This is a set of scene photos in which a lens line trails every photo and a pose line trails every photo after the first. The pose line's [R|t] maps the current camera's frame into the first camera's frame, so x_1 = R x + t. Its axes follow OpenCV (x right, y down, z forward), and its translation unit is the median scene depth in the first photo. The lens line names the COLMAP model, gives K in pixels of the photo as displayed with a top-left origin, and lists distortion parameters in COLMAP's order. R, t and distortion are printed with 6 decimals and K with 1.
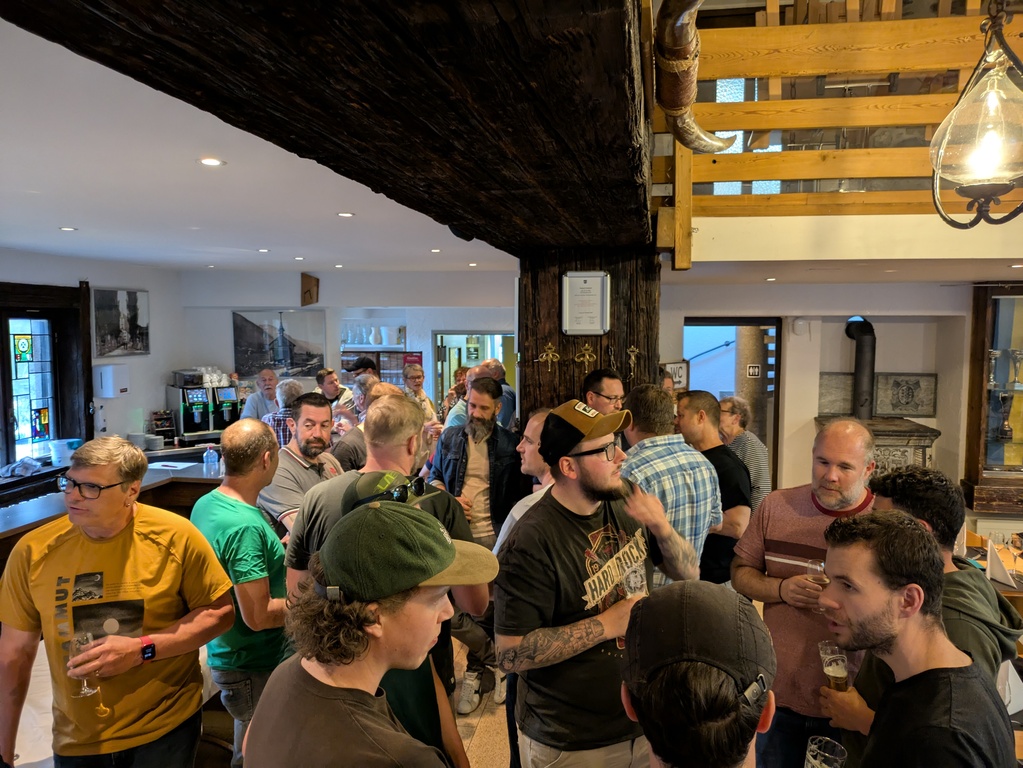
lens RADIAL K [[759.6, 0, 500.6], [0, 759.6, 386.2], [0, 0, 1]] dist [0.037229, -0.032749]
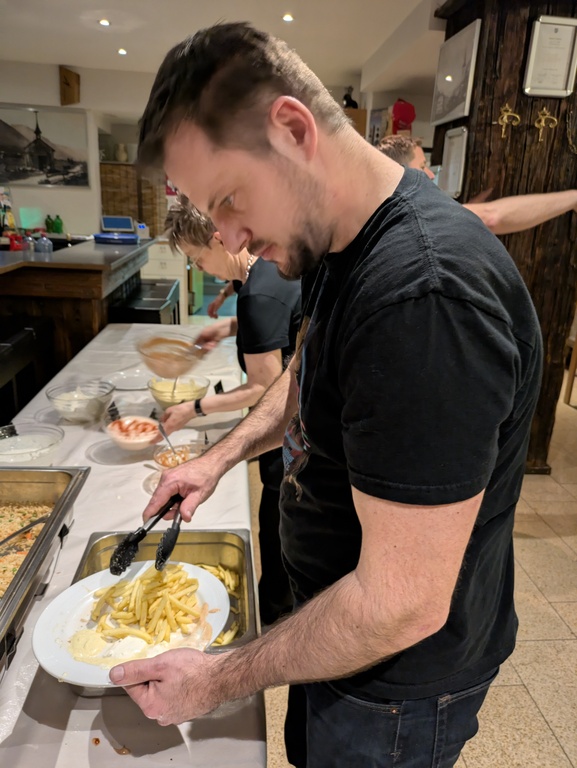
lens RADIAL K [[564.0, 0, 288.4], [0, 564.0, 386.3], [0, 0, 1]] dist [0.000841, -0.005435]
pose [[0.957465, -0.046233, 0.284821, -0.390821], [-0.022167, 0.972378, 0.232357, 0.119761], [-0.287696, -0.228787, 0.929993, 0.374608]]
